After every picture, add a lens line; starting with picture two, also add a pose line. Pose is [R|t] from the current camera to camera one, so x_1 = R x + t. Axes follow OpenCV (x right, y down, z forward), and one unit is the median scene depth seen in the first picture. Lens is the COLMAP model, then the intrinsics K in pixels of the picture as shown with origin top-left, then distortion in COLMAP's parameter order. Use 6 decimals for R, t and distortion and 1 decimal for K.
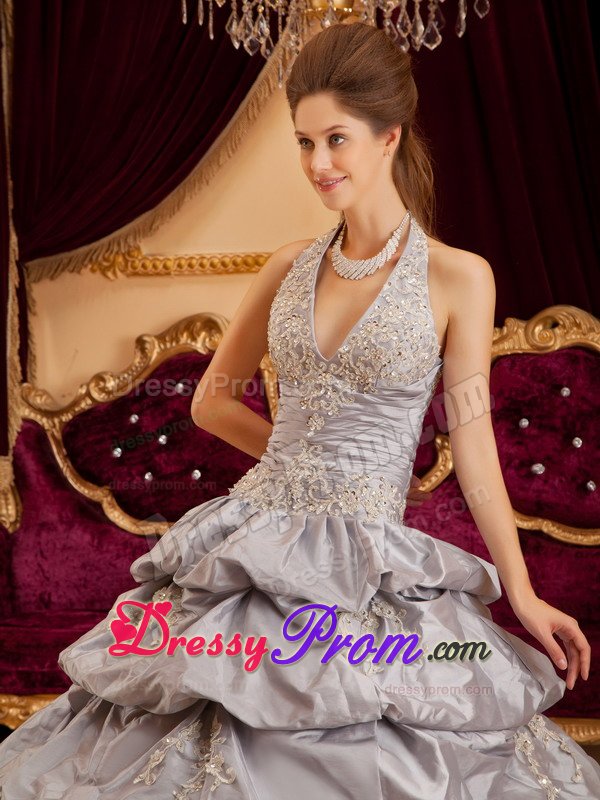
lens RADIAL K [[2134.1, 0, 300.0], [0, 2134.1, 400.0], [0, 0, 1]] dist [0.341324, -0.098455]
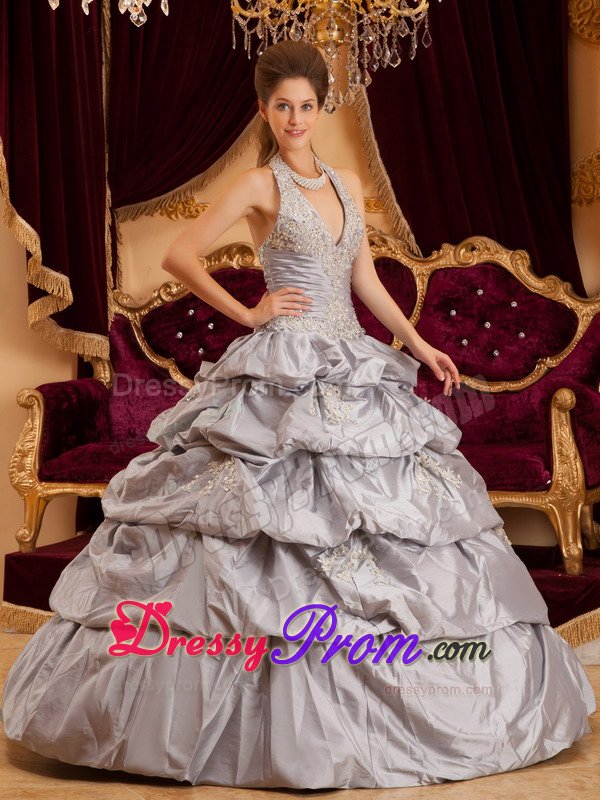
lens RADIAL K [[1779.1, 0, 299.7], [0, 1779.1, 367.1], [0, 0, 1]] dist [0.032293, -0.045221]
pose [[0.999746, 0.005763, 0.021807, -0.028968], [-0.005878, 0.999969, 0.005226, 0.040124], [-0.021776, -0.005353, 0.999749, -0.240338]]
